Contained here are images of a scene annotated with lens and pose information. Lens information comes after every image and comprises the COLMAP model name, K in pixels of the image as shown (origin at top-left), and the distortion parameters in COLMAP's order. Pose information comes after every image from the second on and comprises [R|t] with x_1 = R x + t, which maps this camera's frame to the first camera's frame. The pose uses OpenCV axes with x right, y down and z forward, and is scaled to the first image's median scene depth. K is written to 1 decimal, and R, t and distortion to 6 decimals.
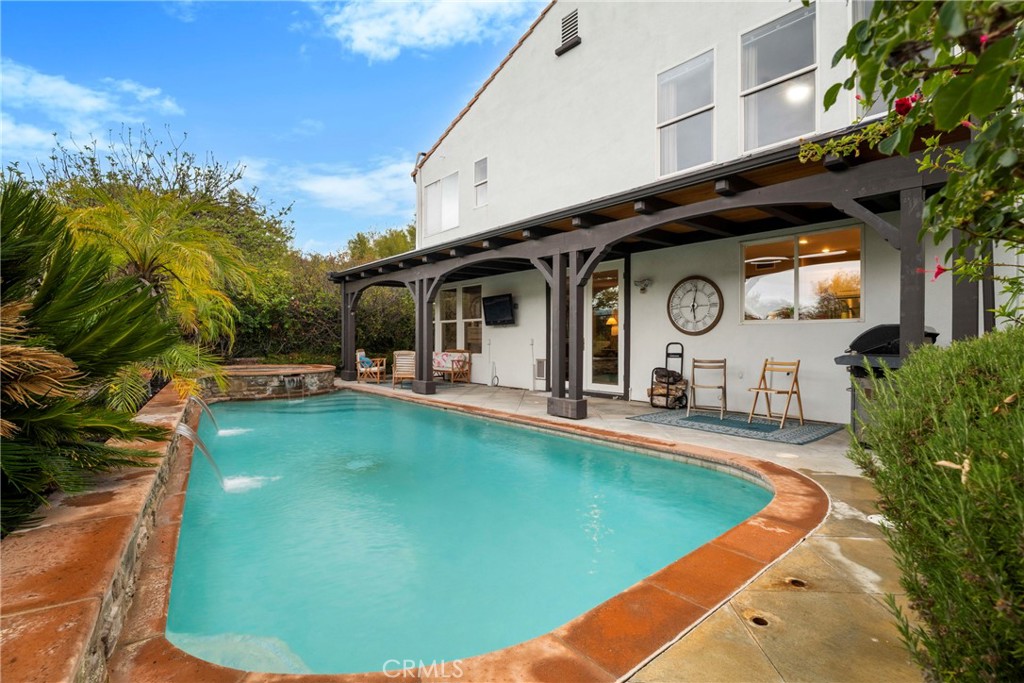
lens RADIAL K [[481.1, 0, 512.0], [0, 481.1, 341.5], [0, 0, 1]] dist [0.000264, 0.000018]
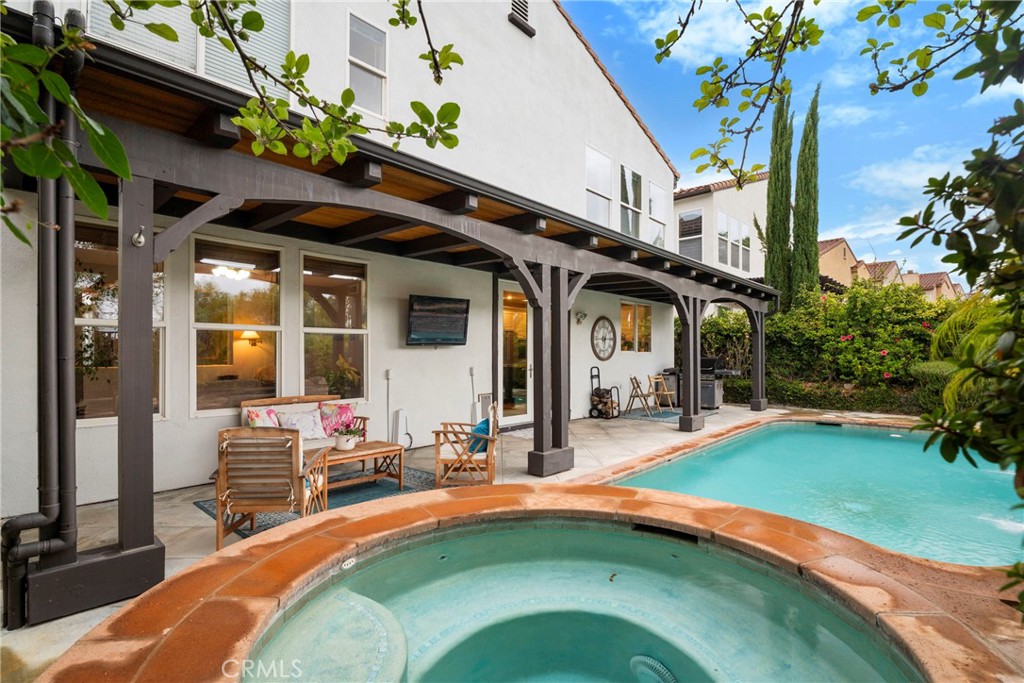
lens RADIAL K [[481.1, 0, 512.0], [0, 481.1, 341.5], [0, 0, 1]] dist [0.000264, 0.000018]
pose [[-0.112902, 0.014008, 0.993507, -0.776092], [-0.004330, 0.999884, -0.014590, -0.038142], [-0.993597, -0.005949, -0.112828, 1.184815]]
